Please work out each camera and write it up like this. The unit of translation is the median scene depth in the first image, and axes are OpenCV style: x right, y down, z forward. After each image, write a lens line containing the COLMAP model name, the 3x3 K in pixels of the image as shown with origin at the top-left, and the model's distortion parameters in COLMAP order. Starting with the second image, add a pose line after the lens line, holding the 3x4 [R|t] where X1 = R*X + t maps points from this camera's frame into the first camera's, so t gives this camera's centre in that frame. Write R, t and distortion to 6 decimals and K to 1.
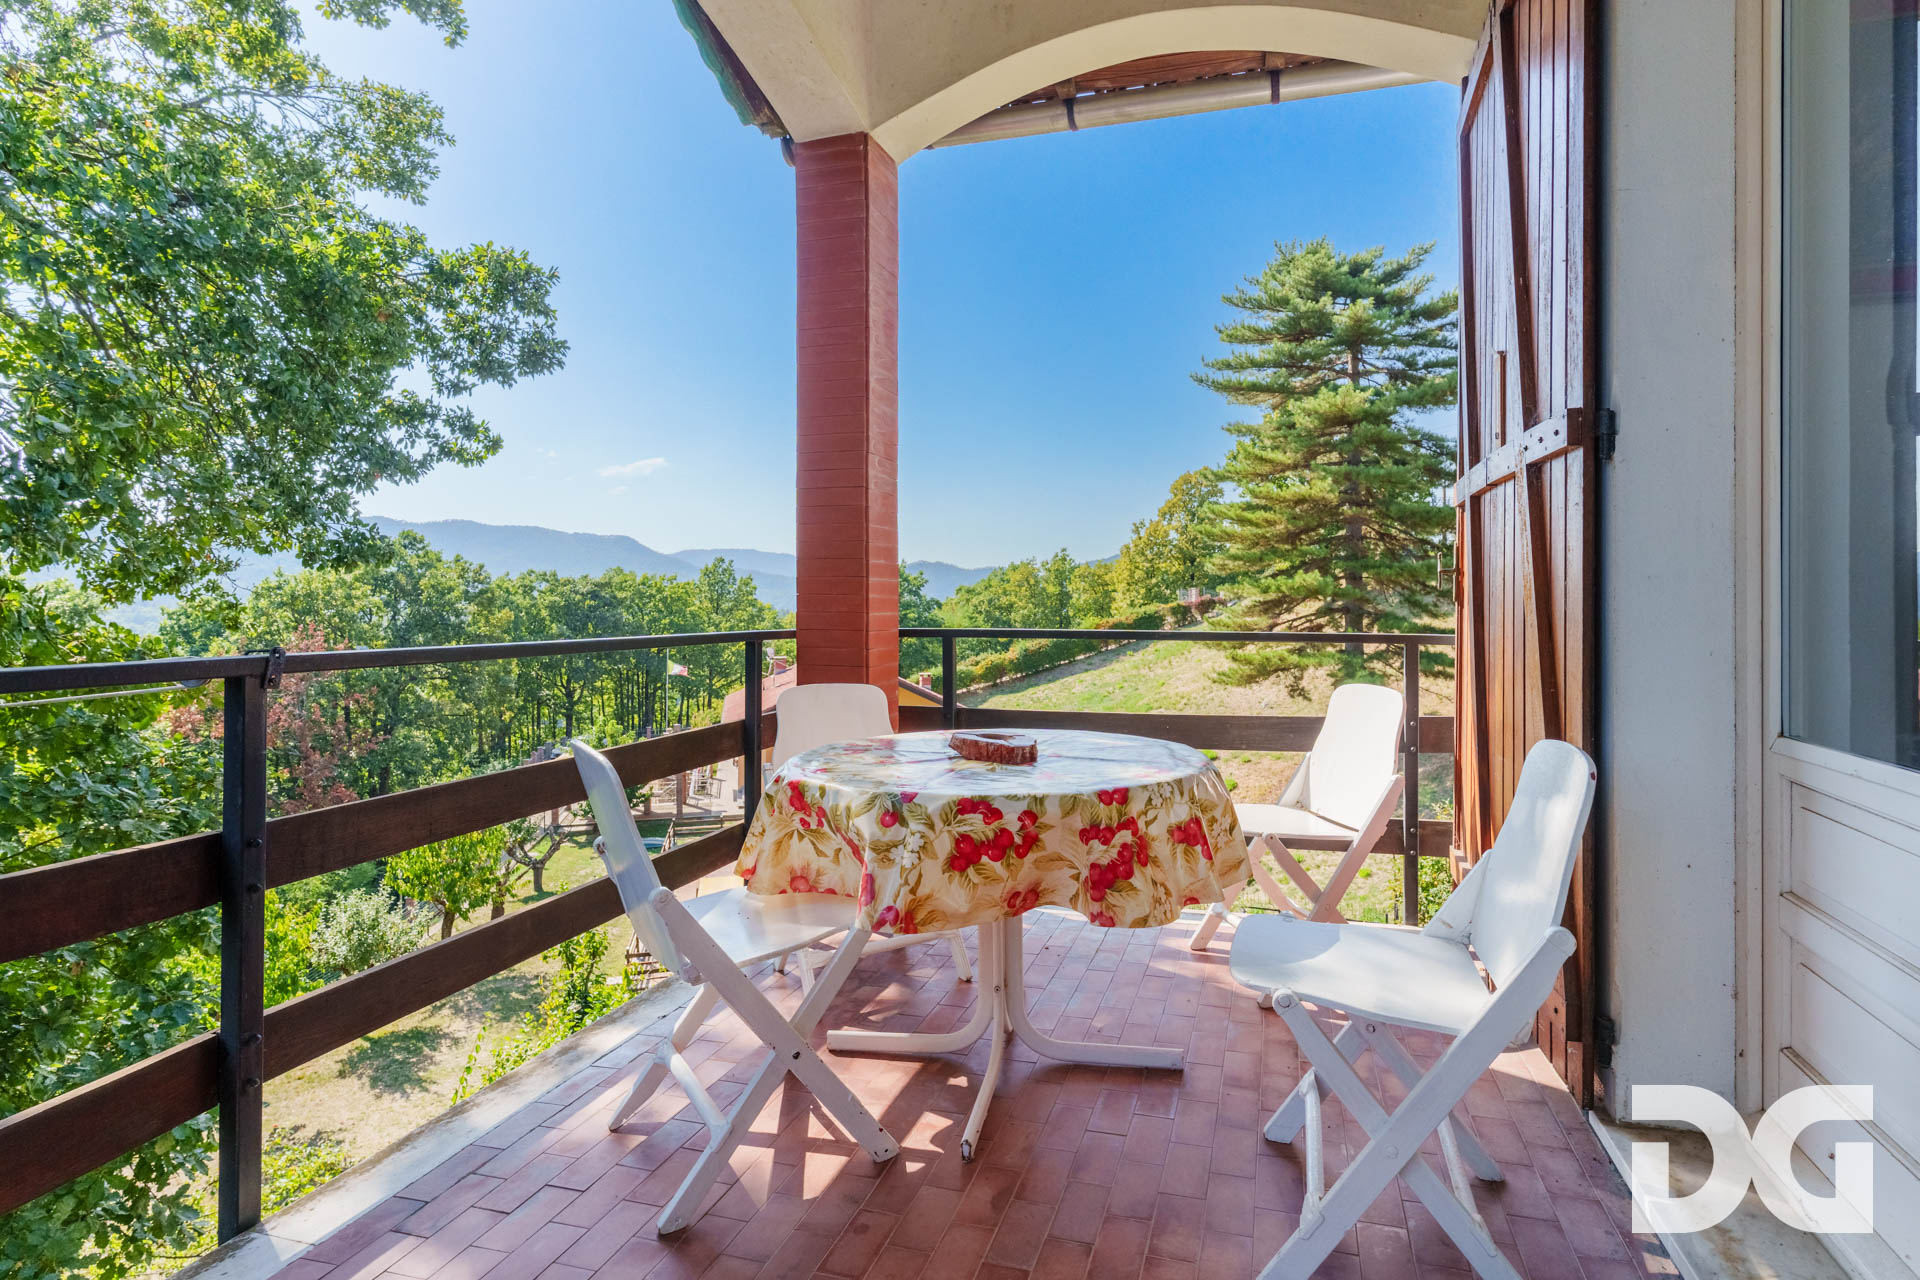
lens RADIAL K [[896.3, 0, 960.2], [0, 896.3, 603.9], [0, 0, 1]] dist [0.001433, -0.000097]
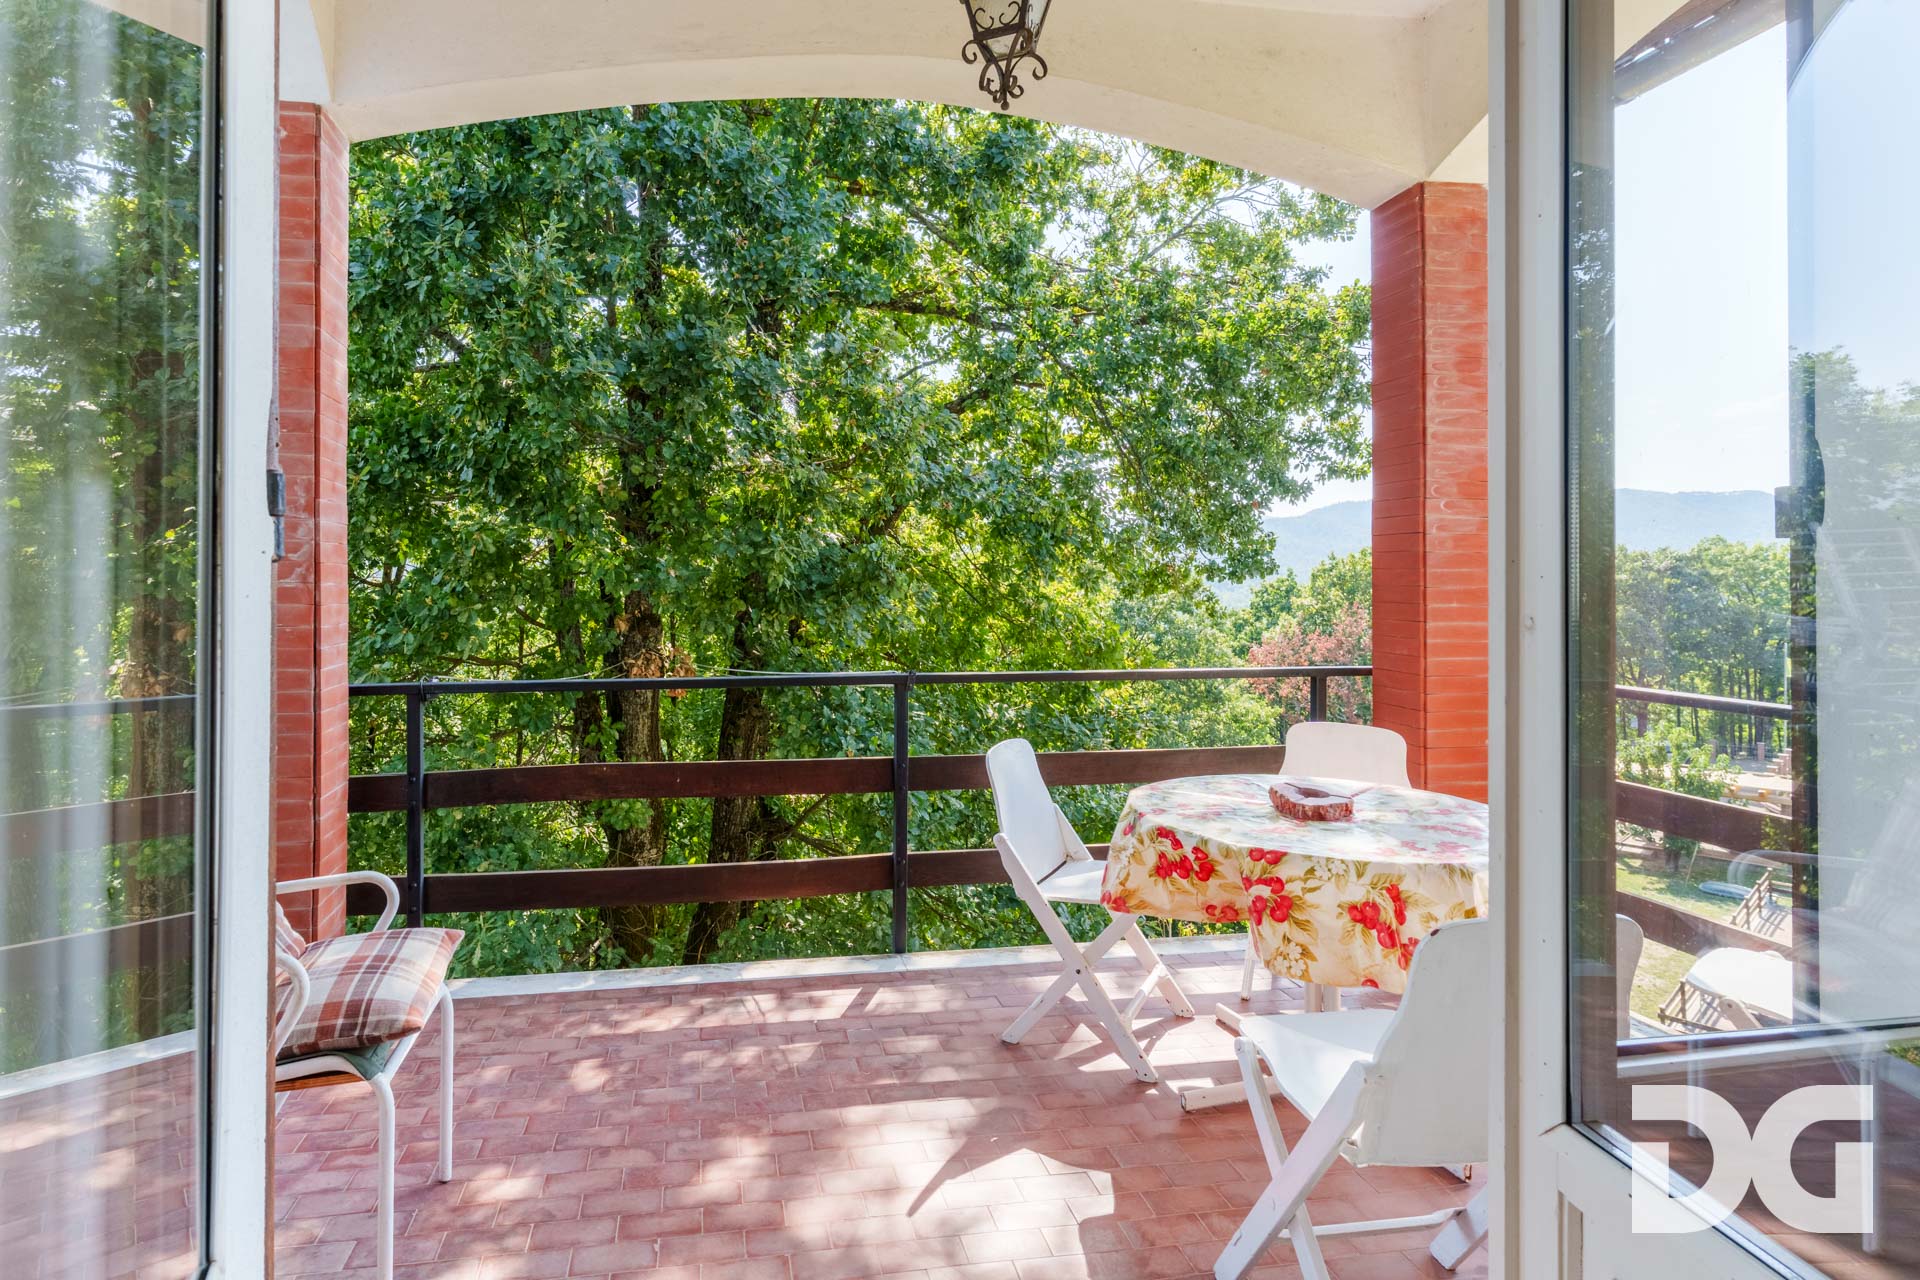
lens RADIAL K [[946.0, 0, 958.6], [0, 946.0, 574.4], [0, 0, 1]] dist [0.016411, 0.000072]
pose [[0.486344, -0.006048, -0.873746, 0.571358], [0.003158, 0.999982, -0.005164, -0.079964], [0.873762, -0.000248, 0.486354, 0.023237]]
